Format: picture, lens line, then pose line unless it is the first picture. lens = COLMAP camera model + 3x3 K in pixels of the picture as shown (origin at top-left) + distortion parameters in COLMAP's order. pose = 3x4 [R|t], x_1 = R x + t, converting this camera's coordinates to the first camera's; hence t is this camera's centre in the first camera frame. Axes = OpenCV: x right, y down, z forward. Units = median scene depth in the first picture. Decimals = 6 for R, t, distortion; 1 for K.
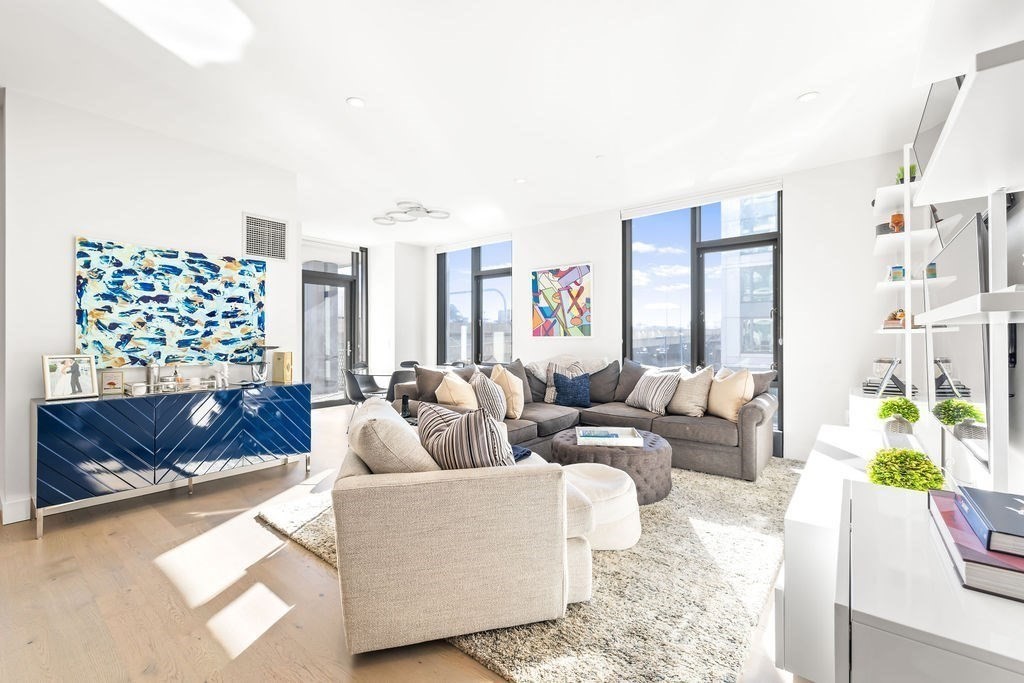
lens RADIAL K [[431.5, 0, 511.4], [0, 431.5, 343.8], [0, 0, 1]] dist [0.000257, 0.000081]
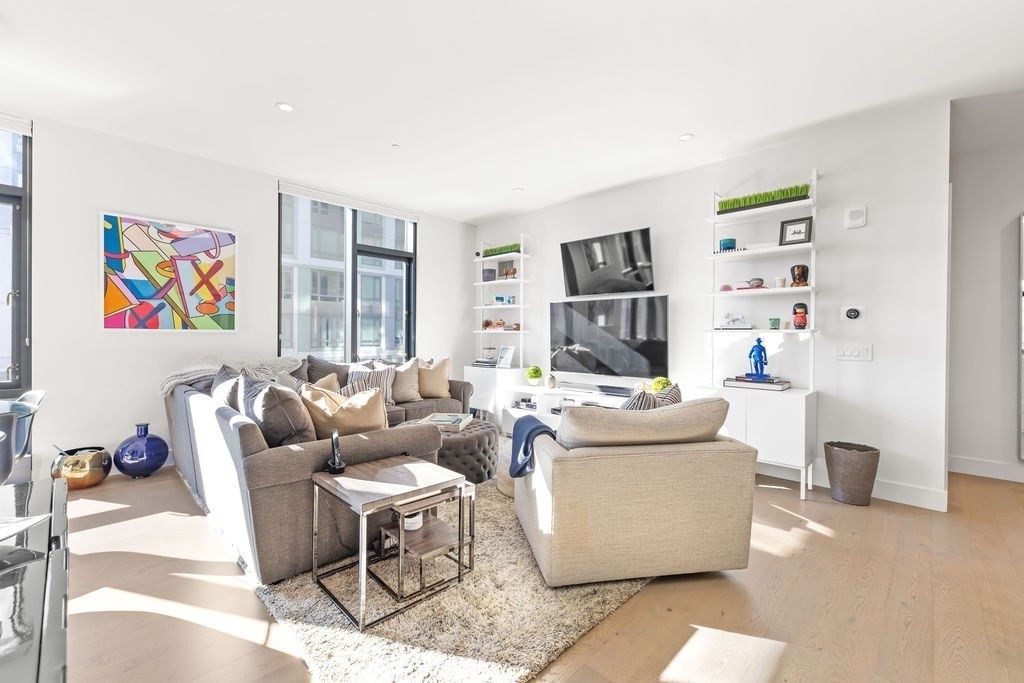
lens RADIAL K [[427.3, 0, 510.9], [0, 427.3, 336.5], [0, 0, 1]] dist [-0.000215, 0.000110]
pose [[0.101446, -0.000274, 0.994841, -0.474833], [0.003150, 0.999995, -0.000045, -0.004567], [-0.994836, 0.003139, 0.101446, 0.423182]]
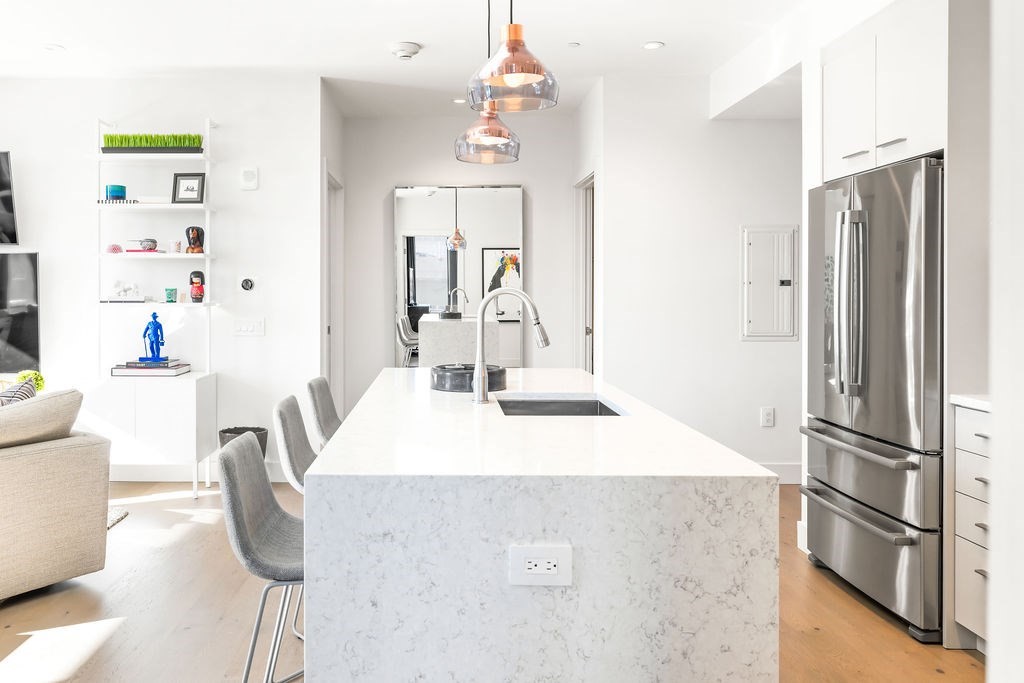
lens RADIAL K [[784.2, 0, 423.4], [0, 784.2, 295.9], [0, 0, 1]] dist [-0.001025, -0.000491]
pose [[-0.606175, -0.003034, 0.795325, -0.739111], [0.010511, 0.999875, 0.011826, -0.028206], [-0.795262, 0.015528, -0.606067, 0.433005]]
